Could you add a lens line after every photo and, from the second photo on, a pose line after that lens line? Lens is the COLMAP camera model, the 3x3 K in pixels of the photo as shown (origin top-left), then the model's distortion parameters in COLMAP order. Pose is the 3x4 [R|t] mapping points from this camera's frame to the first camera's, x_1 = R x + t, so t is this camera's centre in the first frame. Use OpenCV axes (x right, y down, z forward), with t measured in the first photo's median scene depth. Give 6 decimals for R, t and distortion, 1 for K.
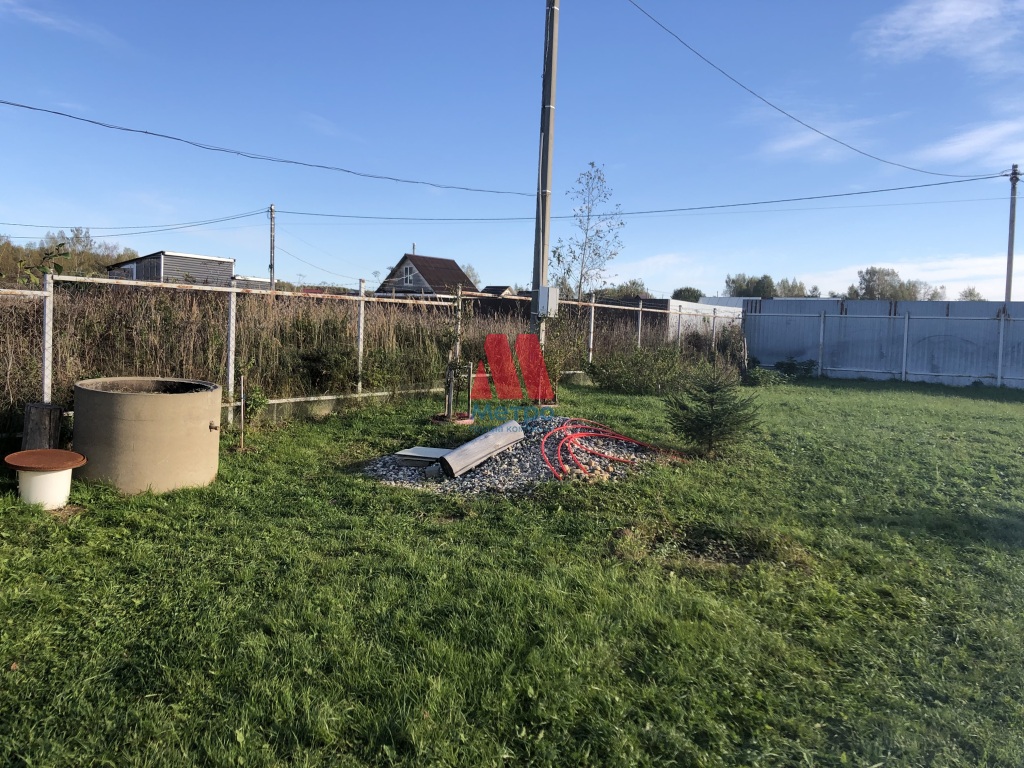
lens RADIAL K [[838.7, 0, 521.9], [0, 838.7, 387.1], [0, 0, 1]] dist [0.032682, -0.022637]
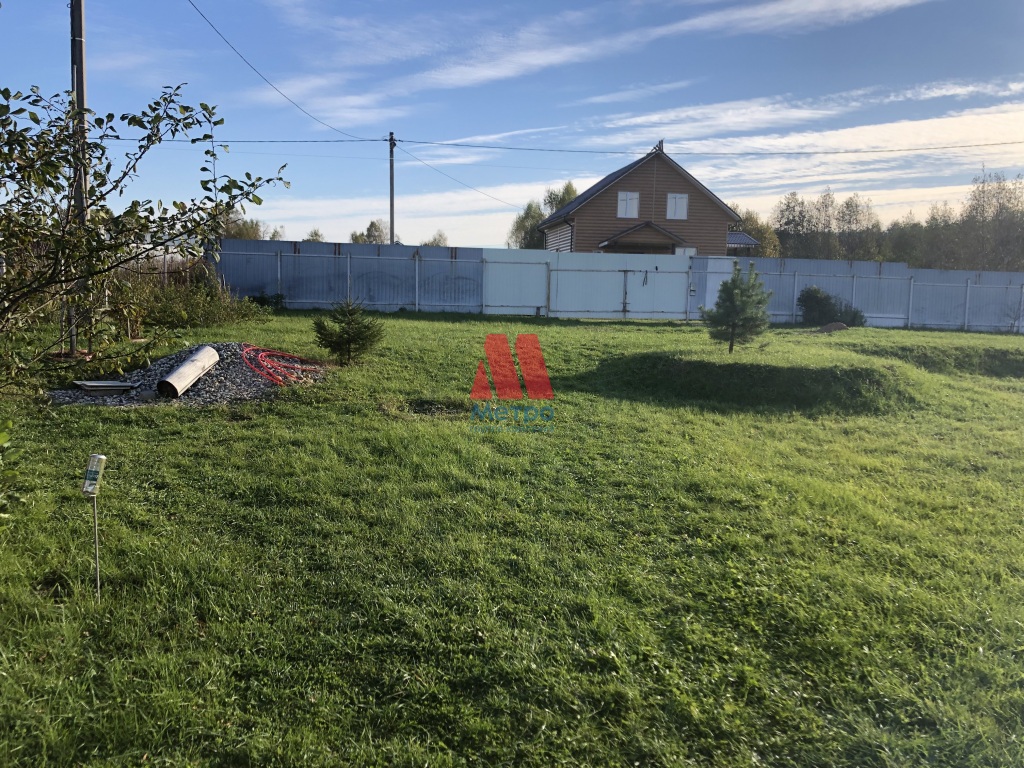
lens RADIAL K [[840.5, 0, 515.0], [0, 840.5, 364.7], [0, 0, 1]] dist [0.061694, -0.054538]
pose [[0.743974, -0.078699, 0.663558, -0.606296], [0.047141, 0.996748, 0.065362, 0.012788], [-0.666544, -0.017347, 0.745264, -0.203284]]
